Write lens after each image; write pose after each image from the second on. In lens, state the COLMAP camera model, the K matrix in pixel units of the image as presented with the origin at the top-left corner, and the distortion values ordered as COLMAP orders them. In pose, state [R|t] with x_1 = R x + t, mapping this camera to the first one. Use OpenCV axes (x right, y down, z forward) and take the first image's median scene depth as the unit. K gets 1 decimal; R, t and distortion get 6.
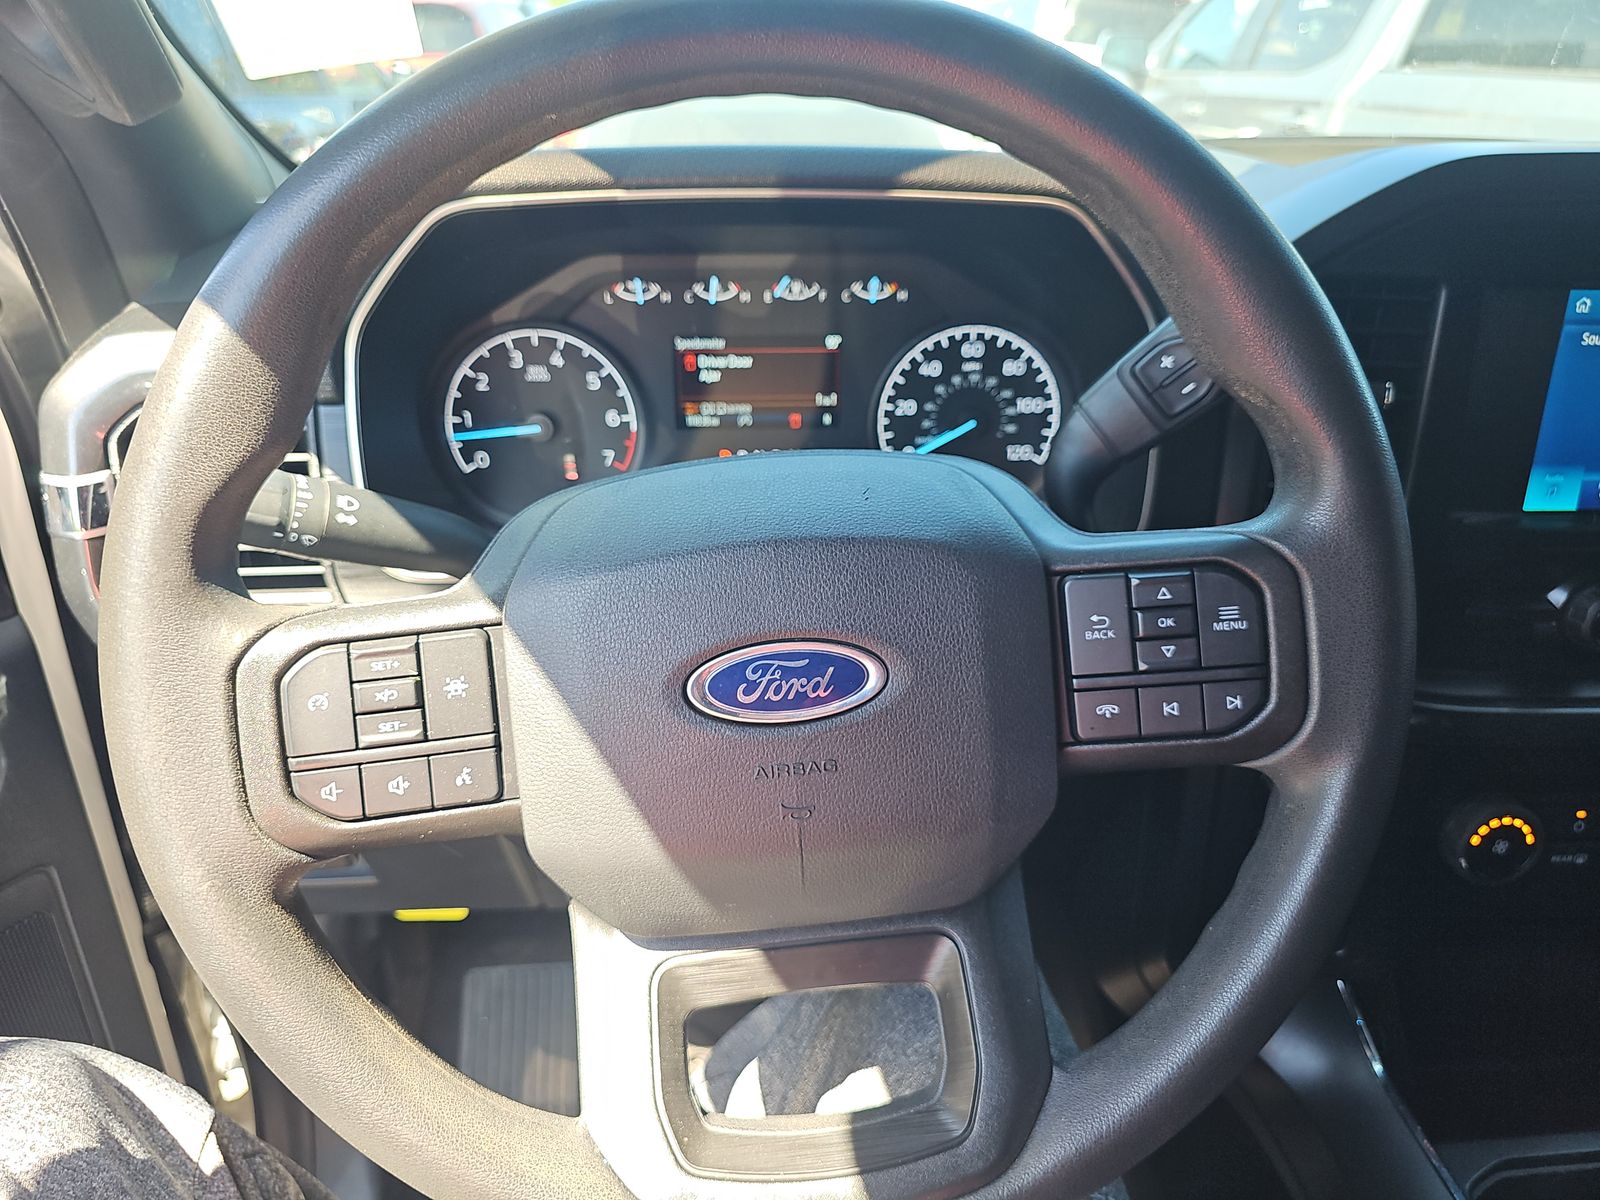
lens RADIAL K [[1016.9, 0, 792.4], [0, 1016.9, 580.4], [0, 0, 1]] dist [0.053592, -0.071463]
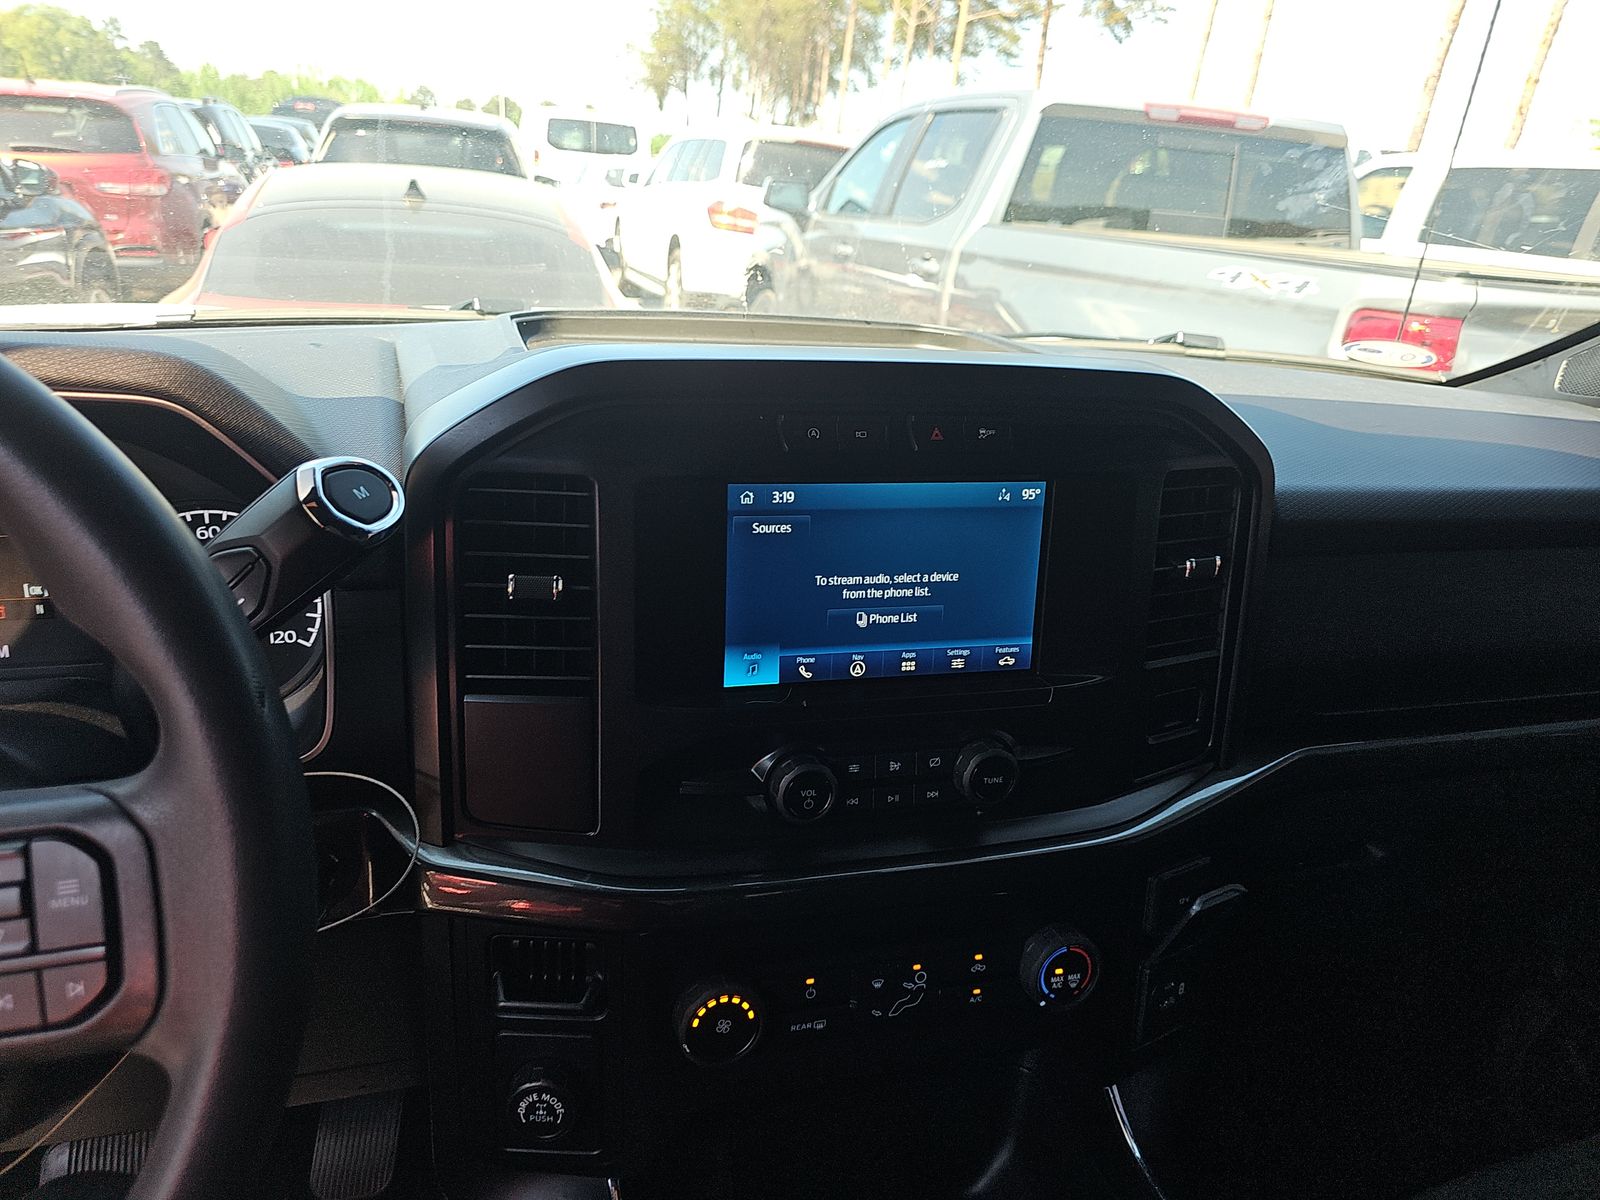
lens RADIAL K [[1016.9, 0, 792.4], [0, 1016.9, 580.4], [0, 0, 1]] dist [0.053592, -0.071463]
pose [[0.971024, -0.026943, 0.237457, 0.478931], [0.050423, 0.994354, -0.093369, -0.069295], [-0.233601, 0.102637, 0.966900, -0.026655]]
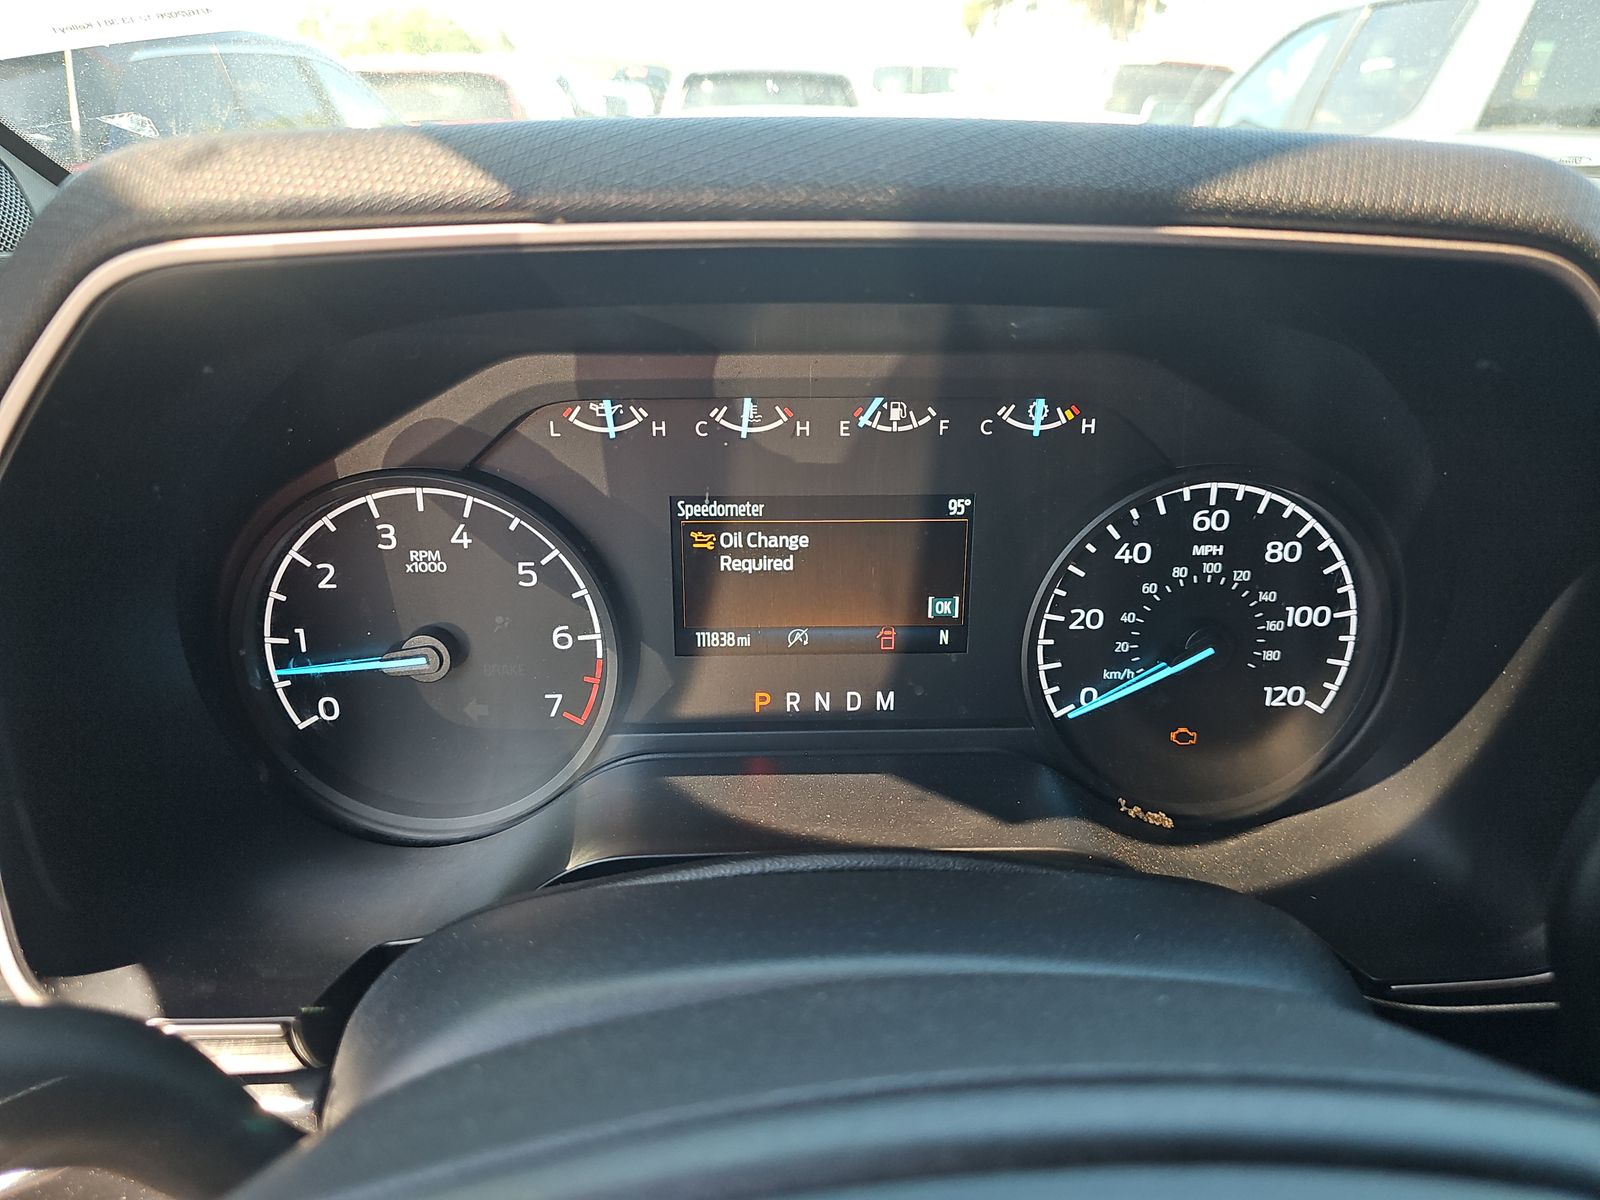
lens RADIAL K [[1016.9, 0, 792.4], [0, 1016.9, 580.4], [0, 0, 1]] dist [0.053592, -0.071463]
pose [[0.999705, 0.008948, -0.022569, -0.038364], [-0.010287, 0.998150, -0.059915, -0.160835], [0.021992, 0.060130, 0.997948, 0.451549]]
